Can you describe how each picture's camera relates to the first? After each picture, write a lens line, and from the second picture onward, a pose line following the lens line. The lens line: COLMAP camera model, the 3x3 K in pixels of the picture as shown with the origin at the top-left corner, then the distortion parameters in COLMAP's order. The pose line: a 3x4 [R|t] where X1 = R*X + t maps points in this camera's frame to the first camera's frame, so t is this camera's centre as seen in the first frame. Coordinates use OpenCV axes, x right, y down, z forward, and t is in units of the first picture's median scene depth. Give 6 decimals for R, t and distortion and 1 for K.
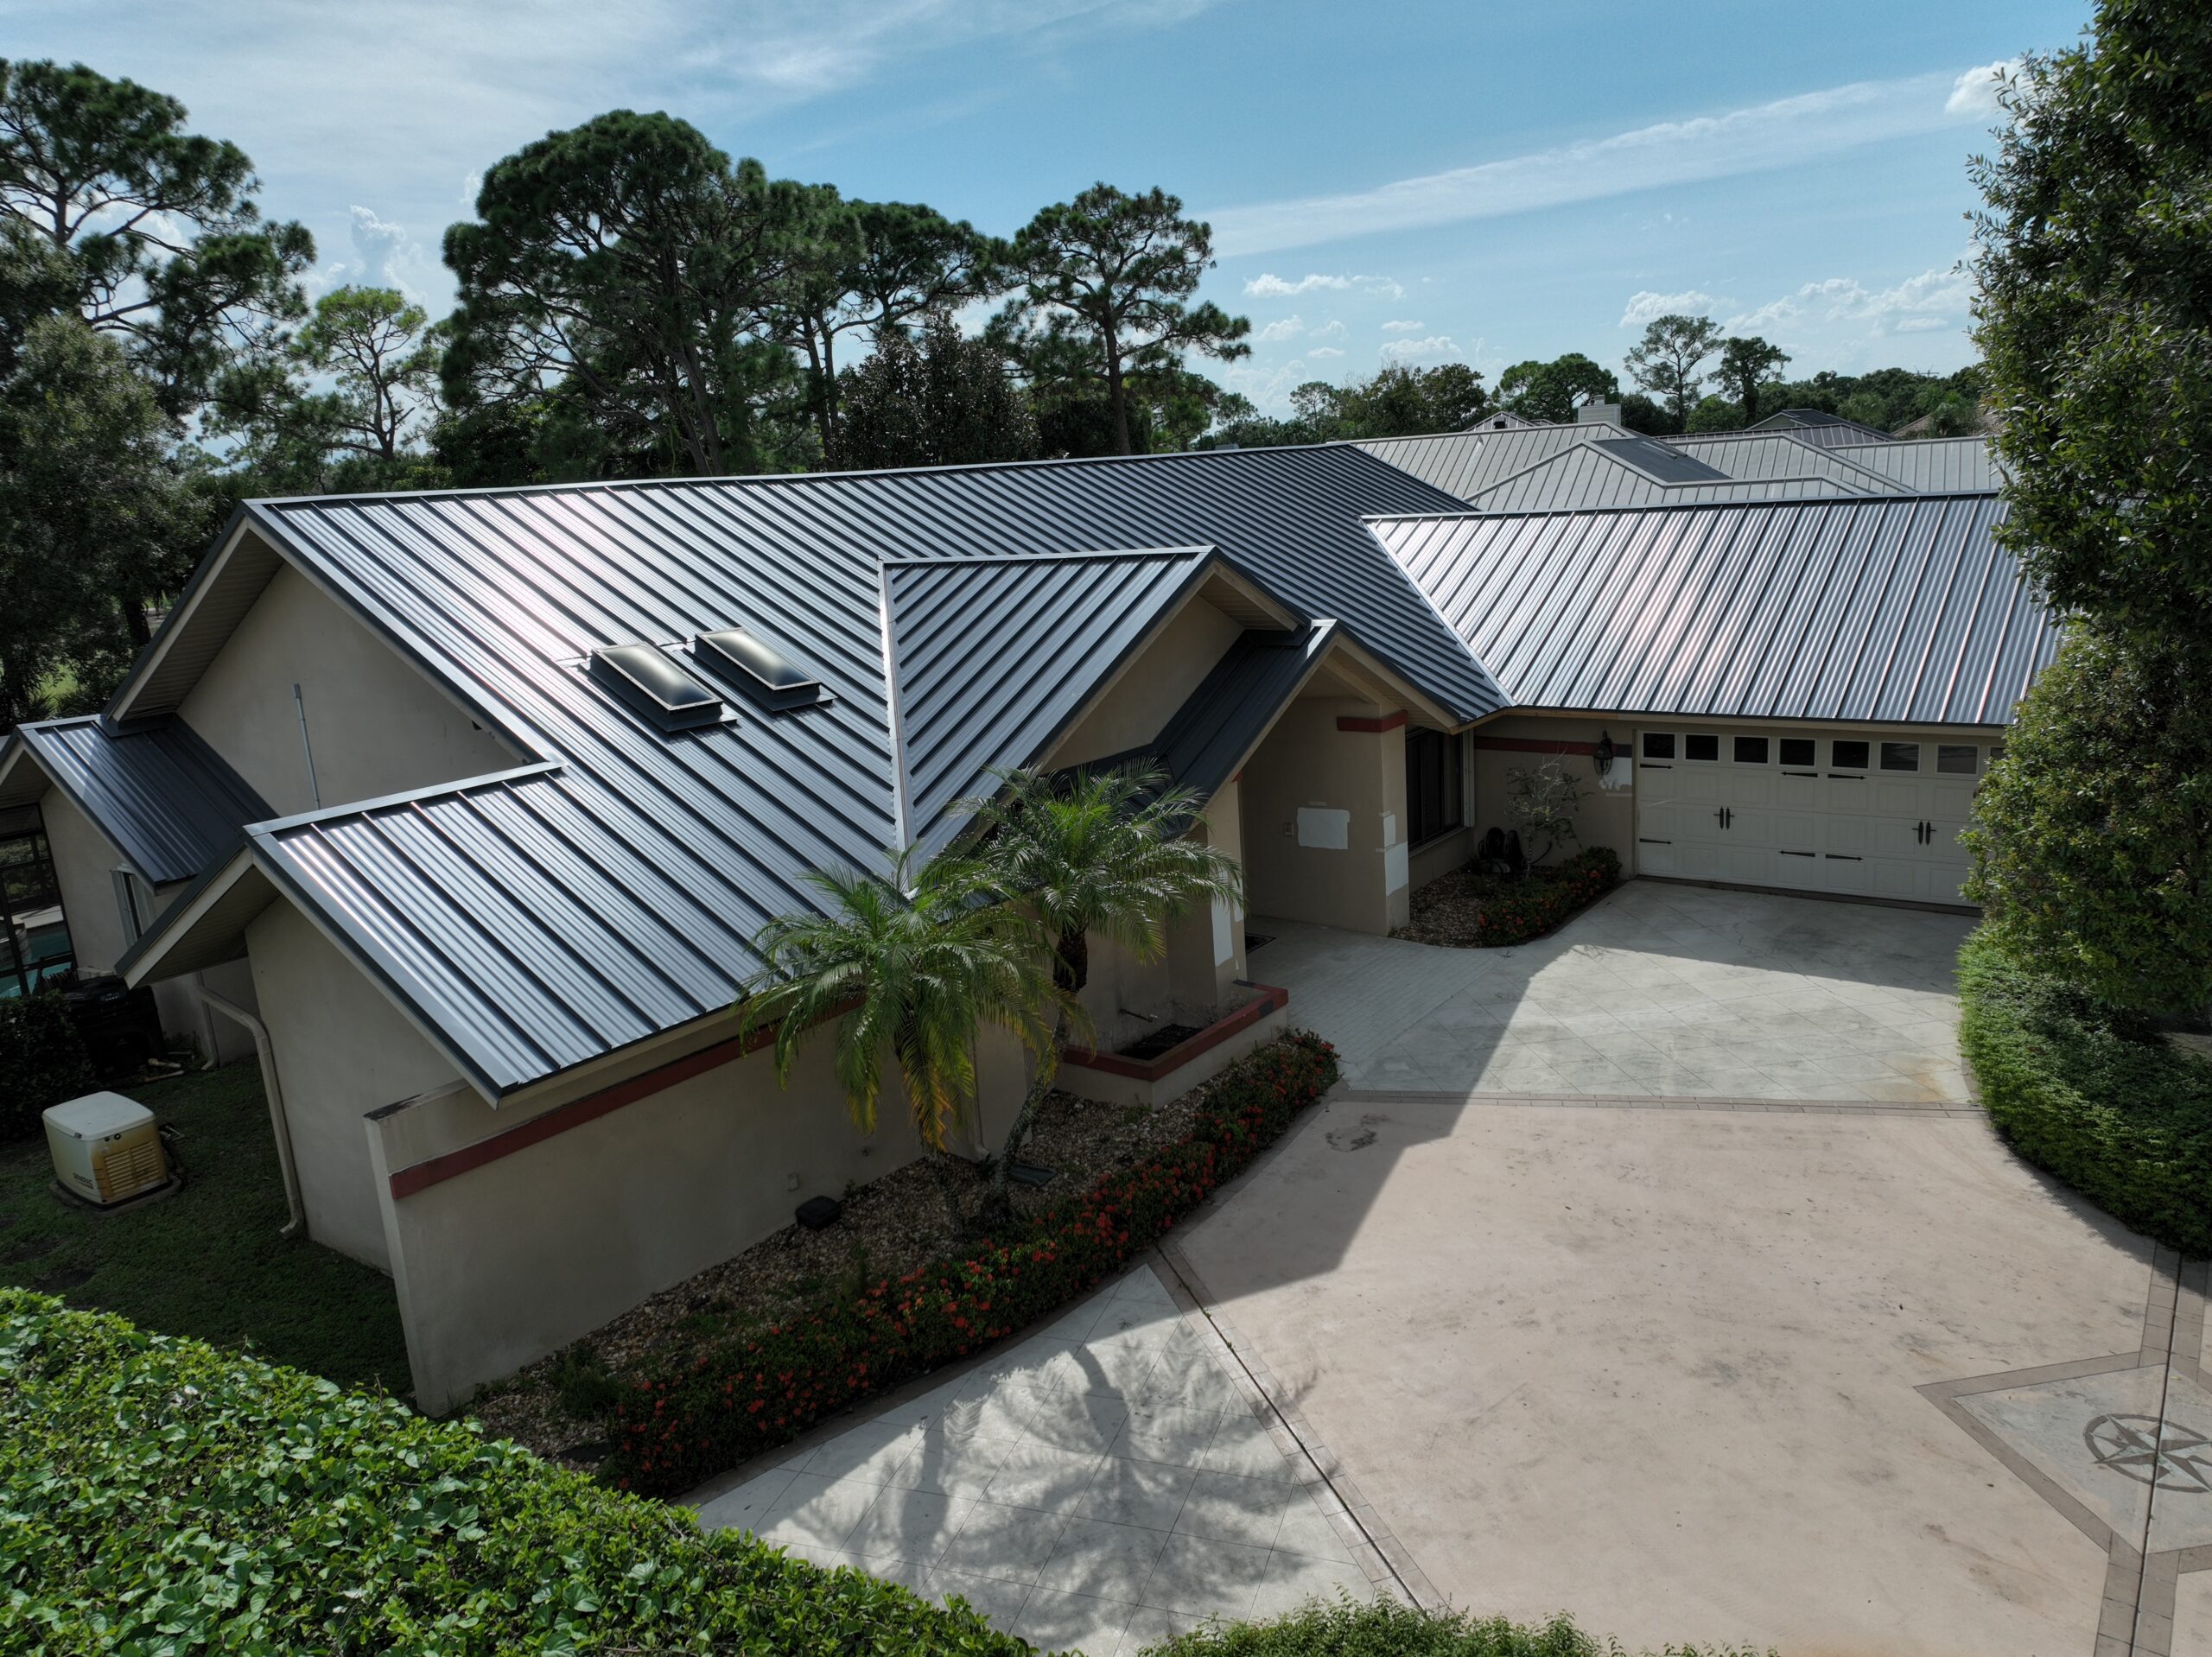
lens RADIAL K [[1562.3, 0, 1106.0], [0, 1562.3, 828.5], [0, 0, 1]] dist [0.002815, 0.009042]
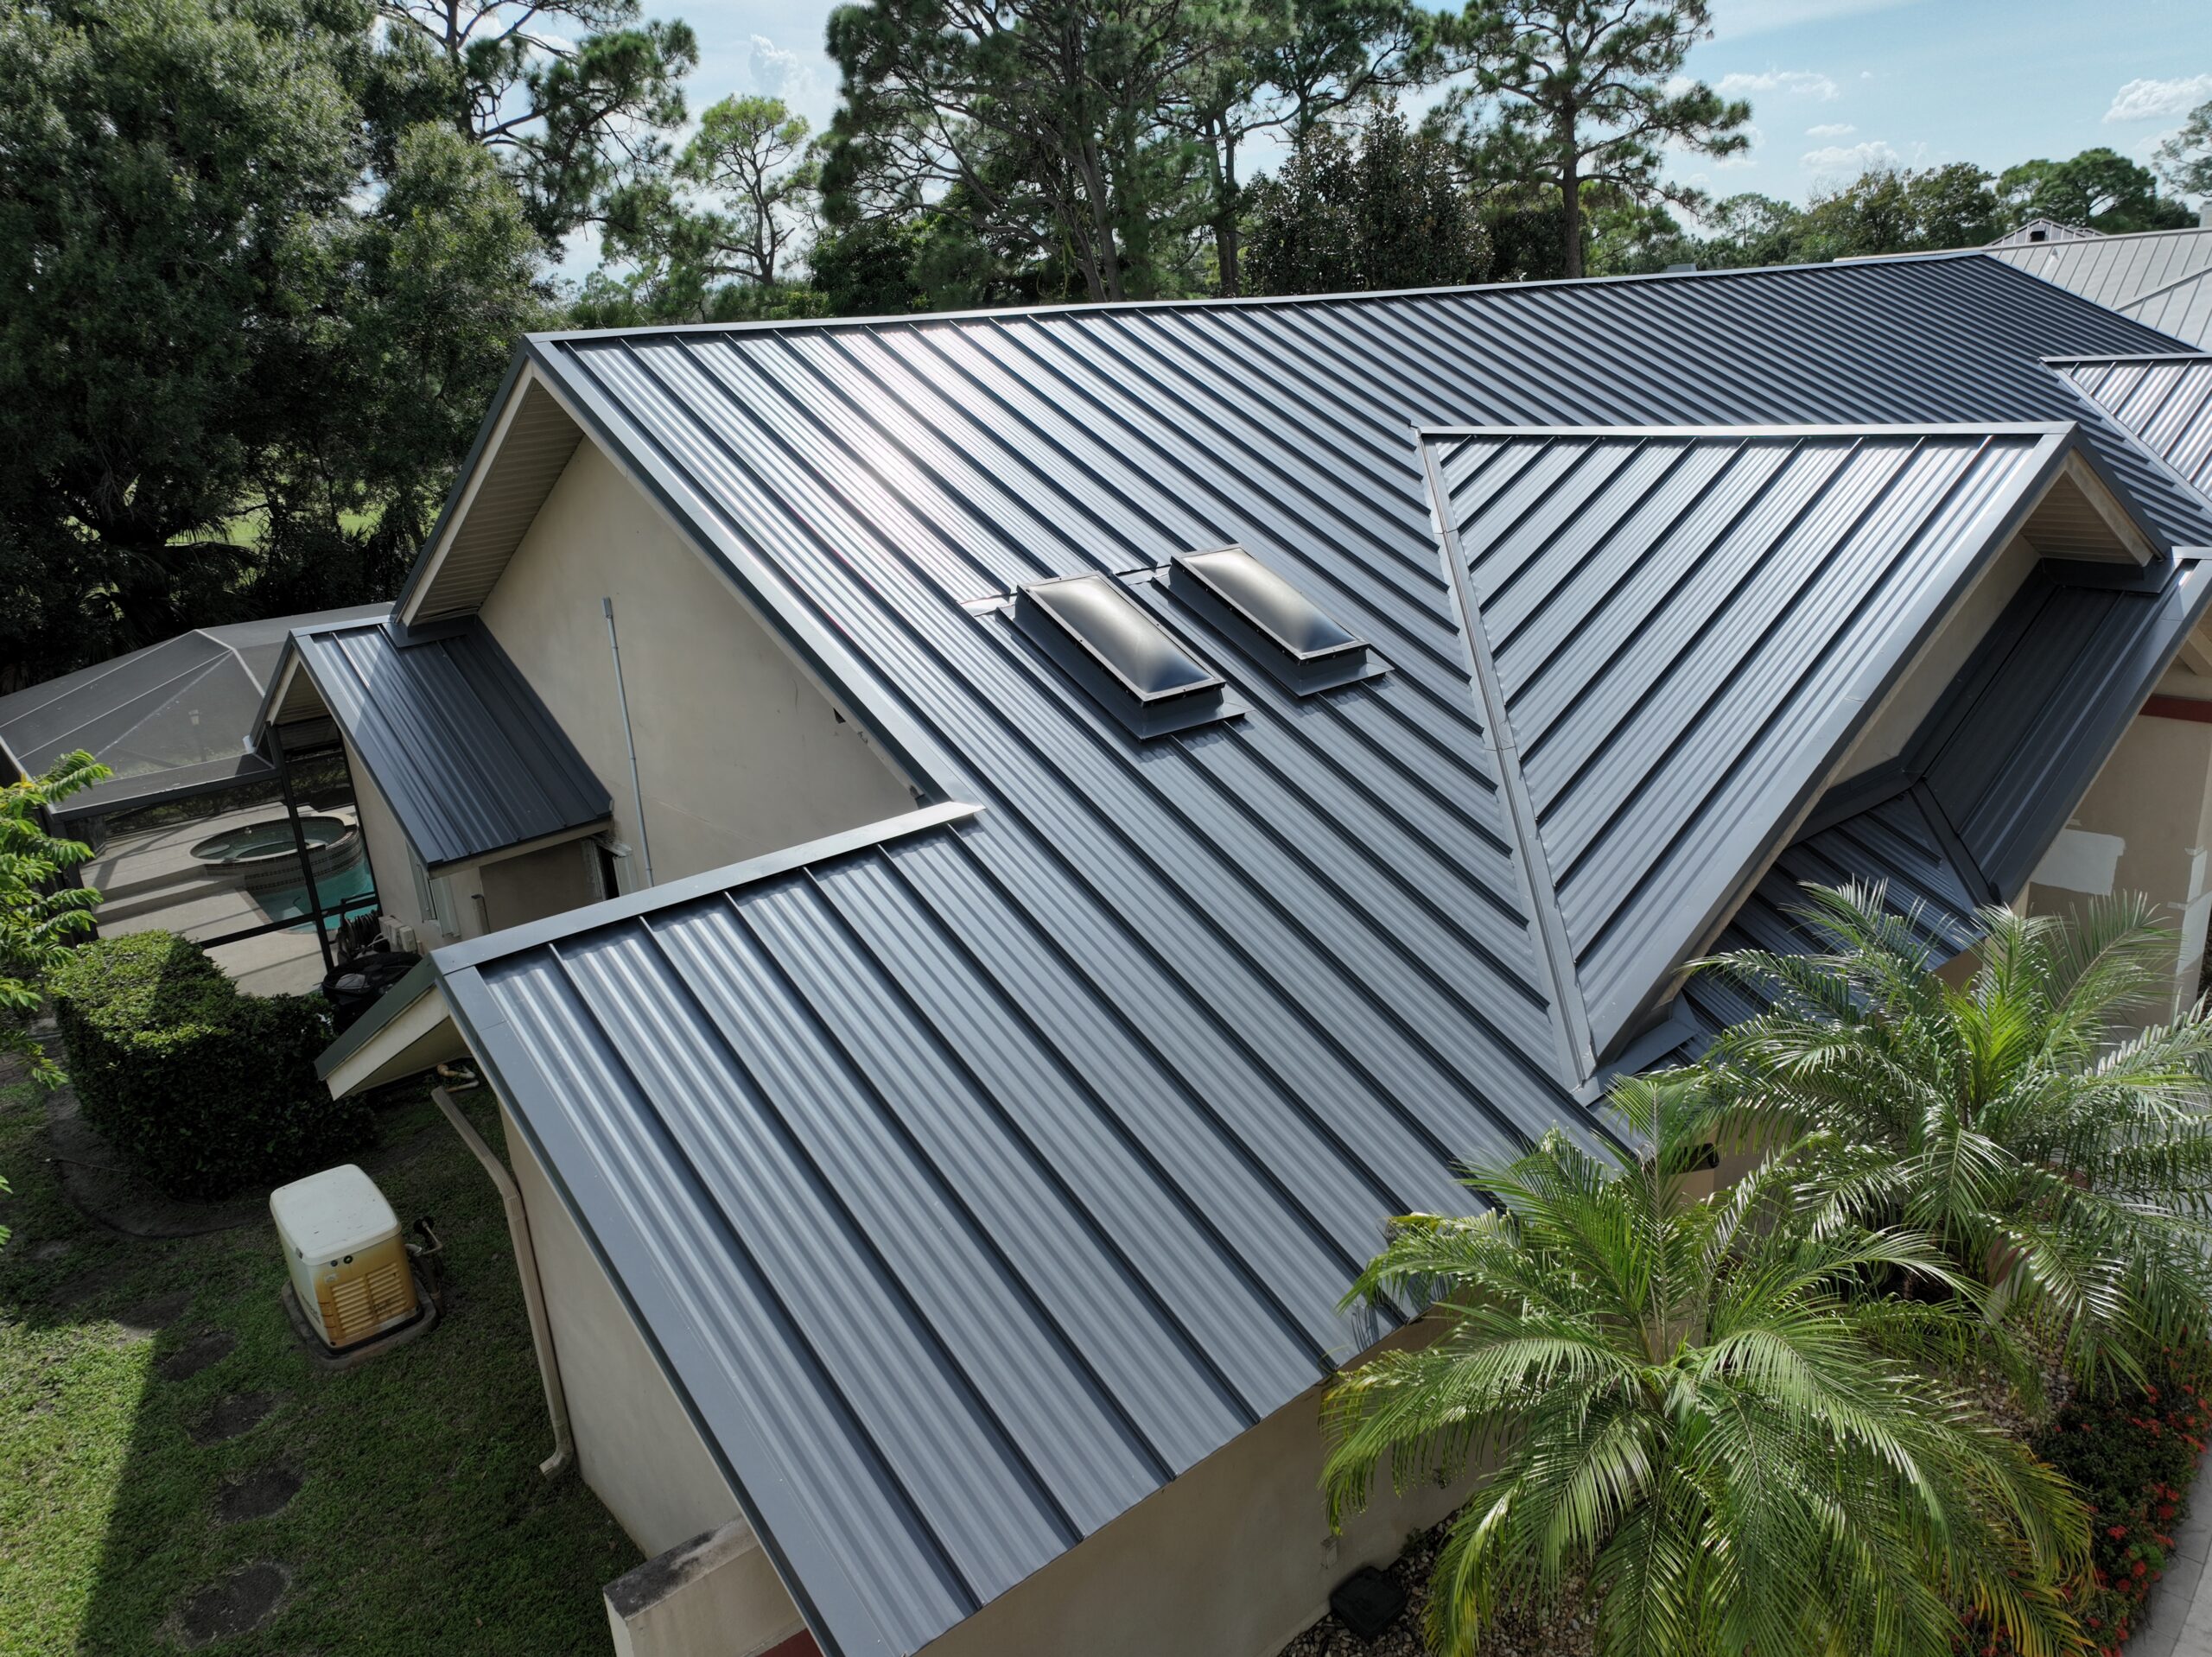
lens RADIAL K [[1544.9, 0, 1106.0], [0, 1544.9, 828.5], [0, 0, 1]] dist [-0.005353, 0.026180]
pose [[0.975636, 0.070762, -0.207669, -0.049292], [-0.048438, 0.992675, 0.110685, -0.027017], [0.213980, -0.097929, 0.971917, 0.123301]]
